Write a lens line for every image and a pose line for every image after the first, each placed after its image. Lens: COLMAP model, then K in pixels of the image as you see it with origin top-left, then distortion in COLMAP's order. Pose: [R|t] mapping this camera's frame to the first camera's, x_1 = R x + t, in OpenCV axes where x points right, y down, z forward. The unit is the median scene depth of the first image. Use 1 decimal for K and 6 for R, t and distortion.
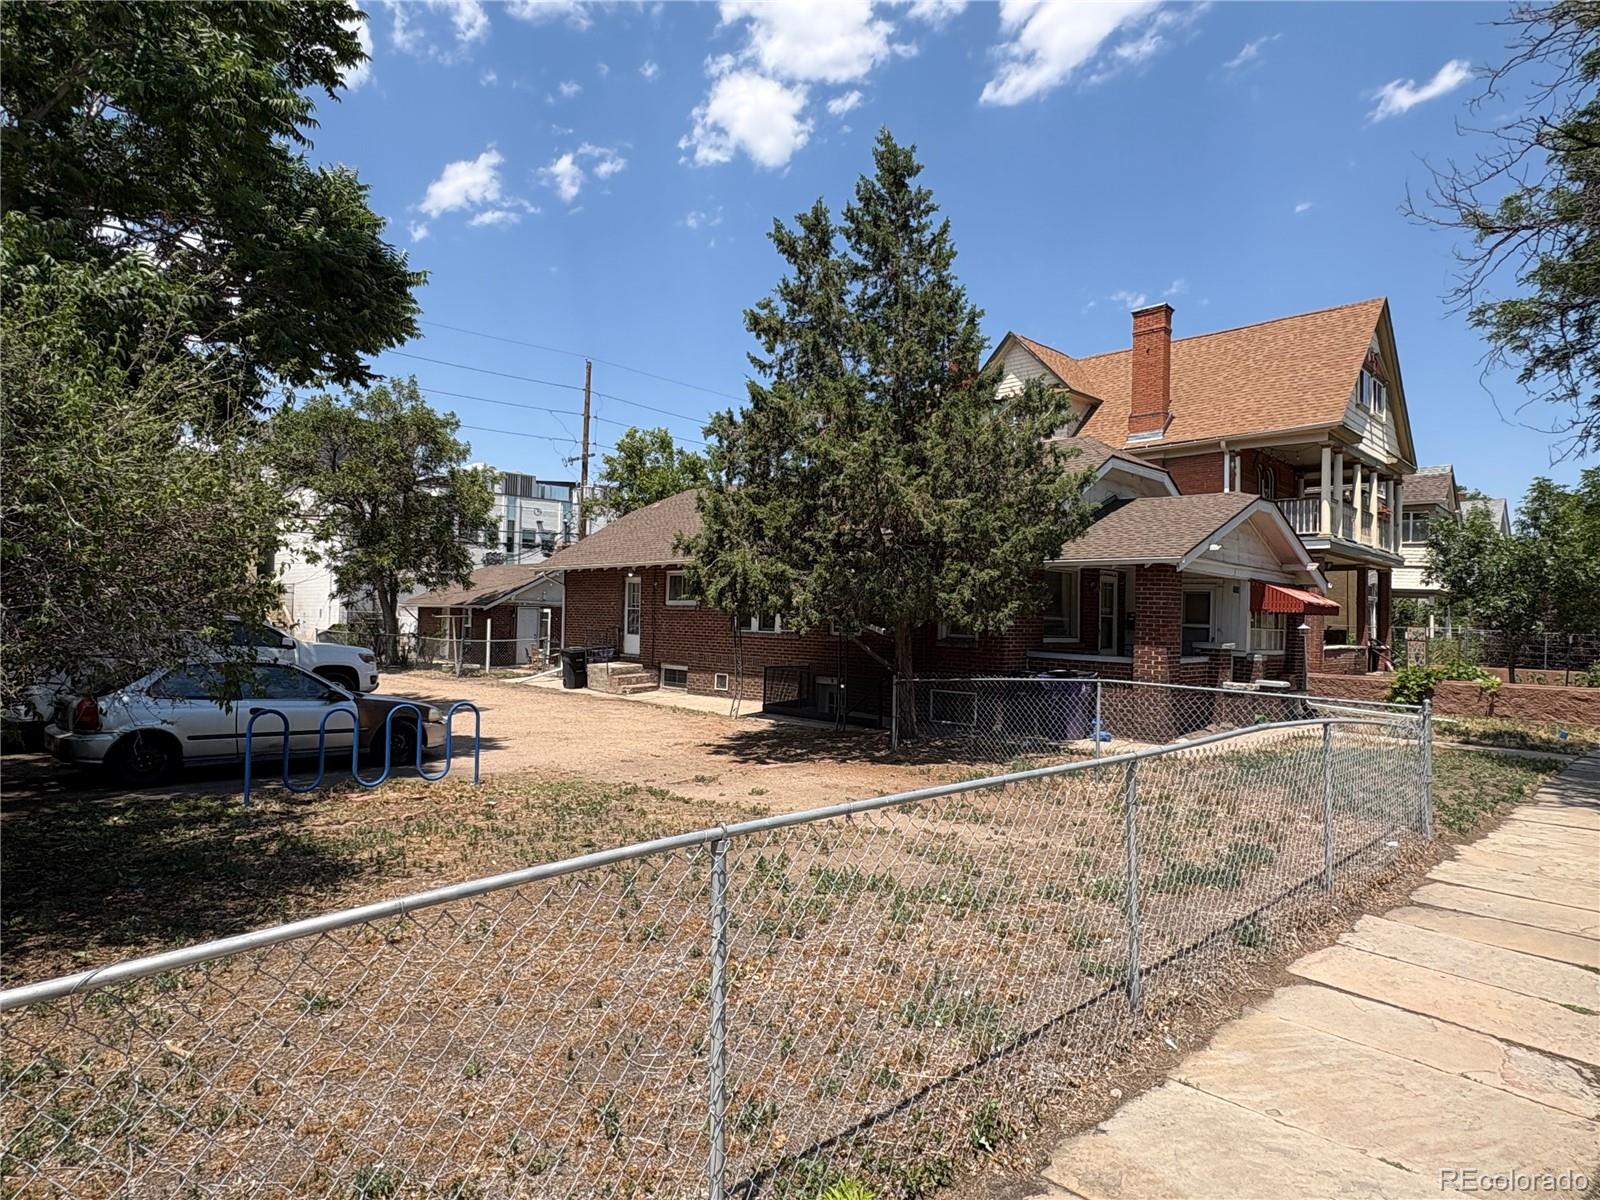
lens RADIAL K [[924.1, 0, 802.2], [0, 924.1, 602.2], [0, 0, 1]] dist [-0.001755, -0.000065]
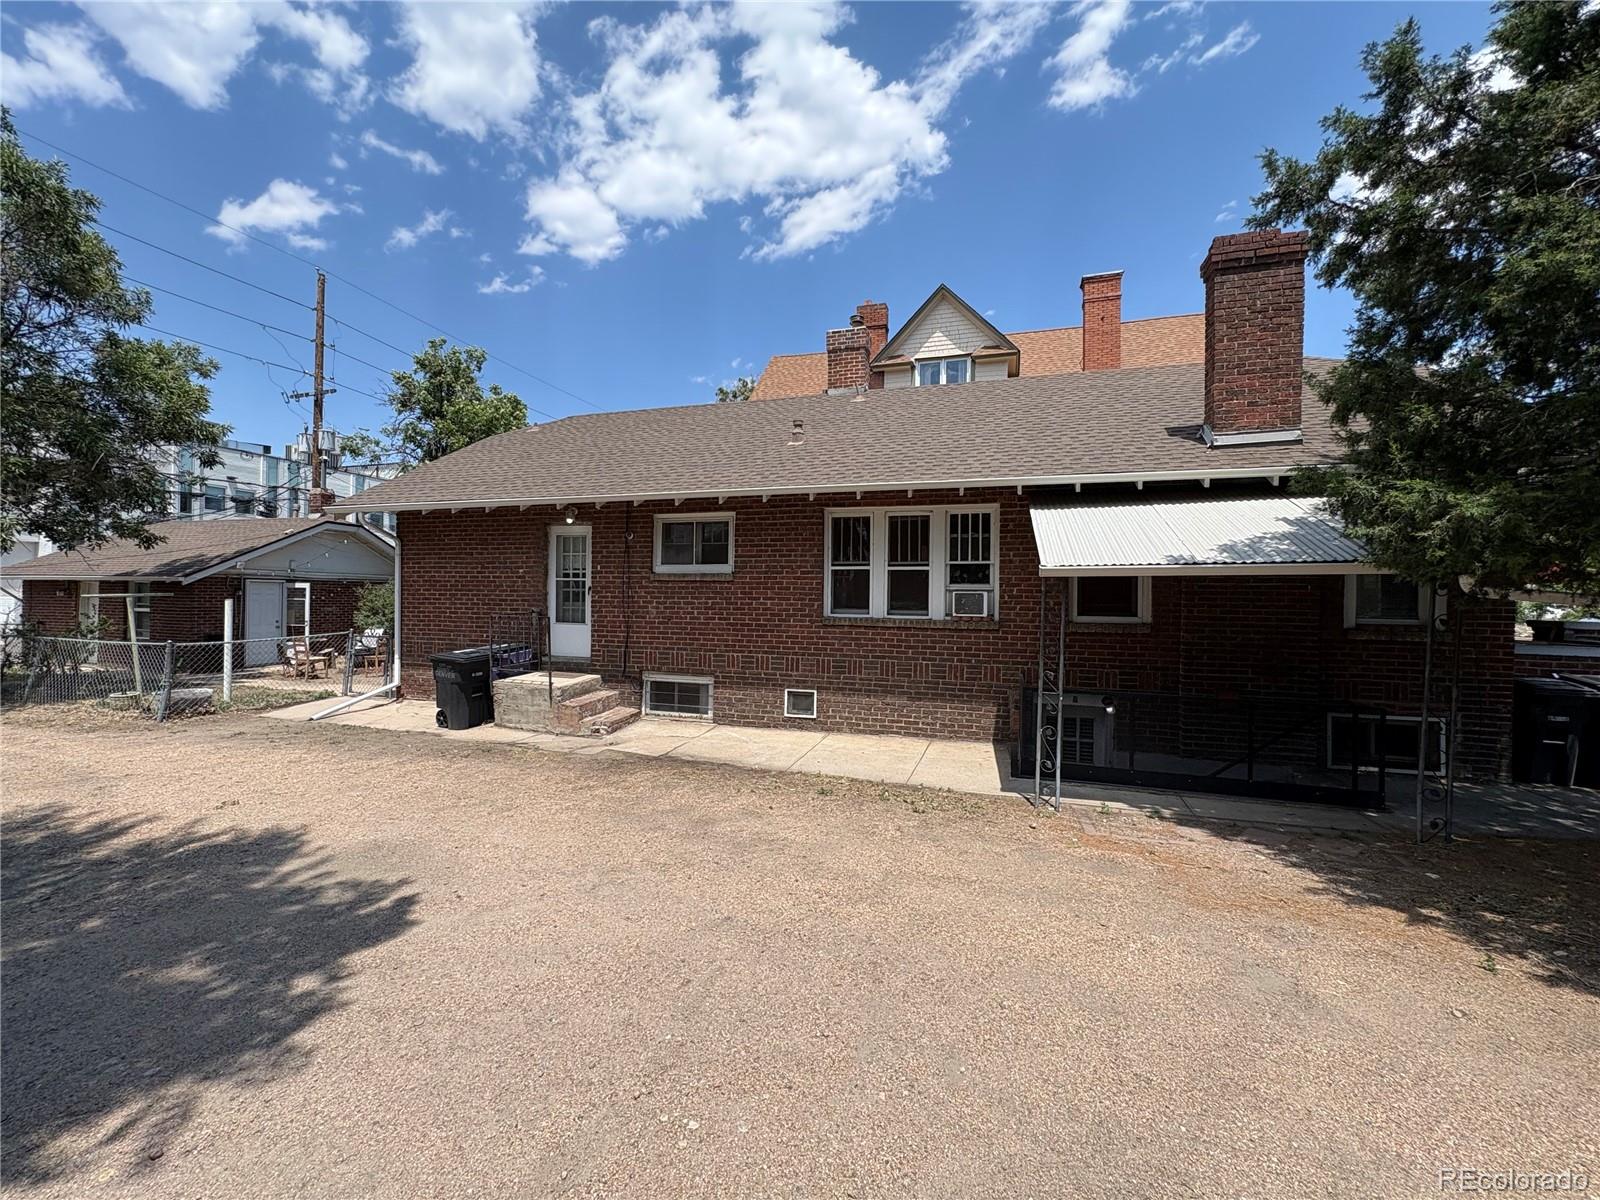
lens RADIAL K [[645.1, 0, 790.4], [0, 645.1, 597.9], [0, 0, 1]] dist [-0.000140, -0.000189]
pose [[0.882937, -0.007234, 0.469436, -0.239334], [-0.002858, 0.999780, 0.020783, 0.009626], [-0.469483, -0.019692, 0.882722, 0.548999]]
